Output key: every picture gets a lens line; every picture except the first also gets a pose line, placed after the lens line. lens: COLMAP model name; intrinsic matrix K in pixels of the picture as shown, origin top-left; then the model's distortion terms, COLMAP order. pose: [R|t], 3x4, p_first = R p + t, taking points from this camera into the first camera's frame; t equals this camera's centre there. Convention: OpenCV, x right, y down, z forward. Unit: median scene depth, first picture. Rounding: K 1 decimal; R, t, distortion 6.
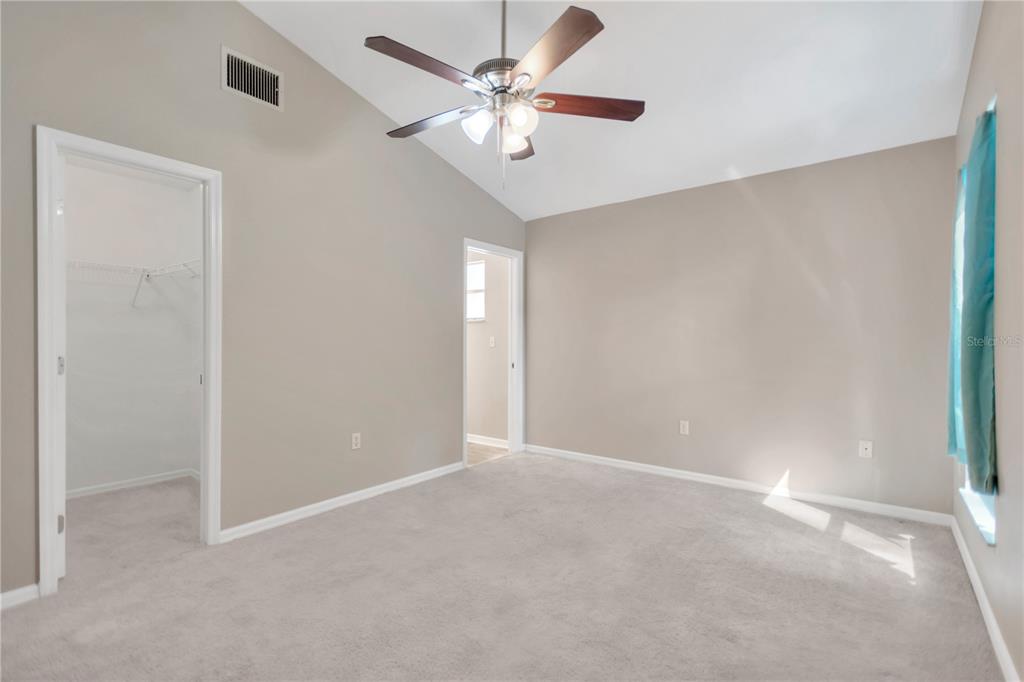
lens RADIAL K [[475.8, 0, 512.0], [0, 475.8, 341.0], [0, 0, 1]] dist [0.013097, -0.000225]
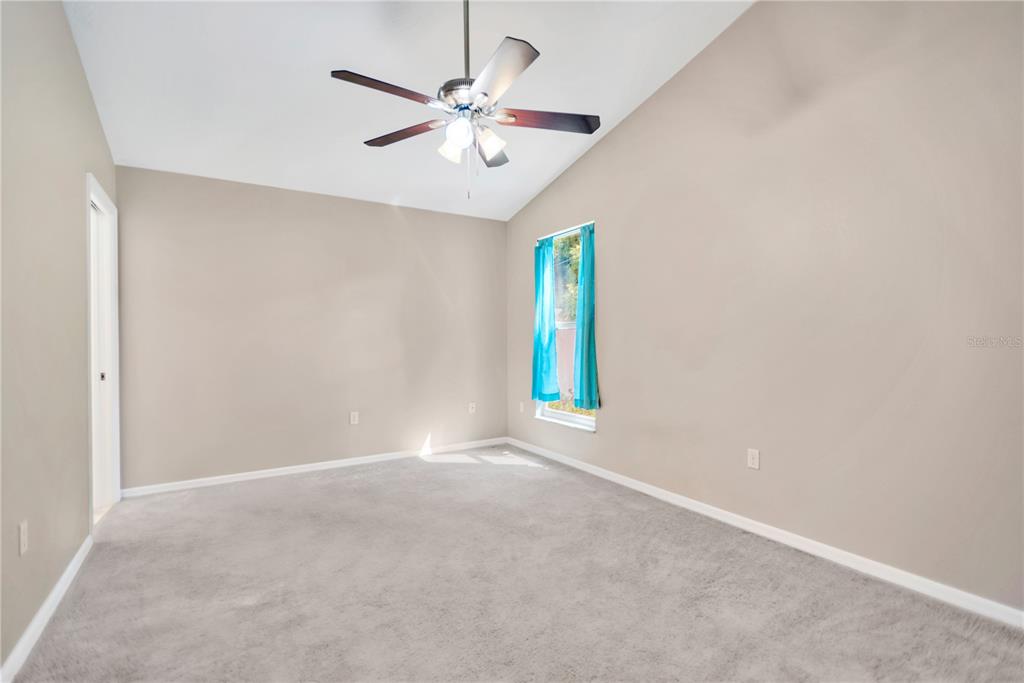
lens RADIAL K [[475.8, 0, 512.0], [0, 475.8, 341.5], [0, 0, 1]] dist [0.013097, -0.000225]
pose [[0.335511, -0.006300, 0.942015, -0.608361], [0.003824, 0.999979, 0.005325, 0.002089], [-0.942028, 0.001816, 0.335528, 0.329267]]
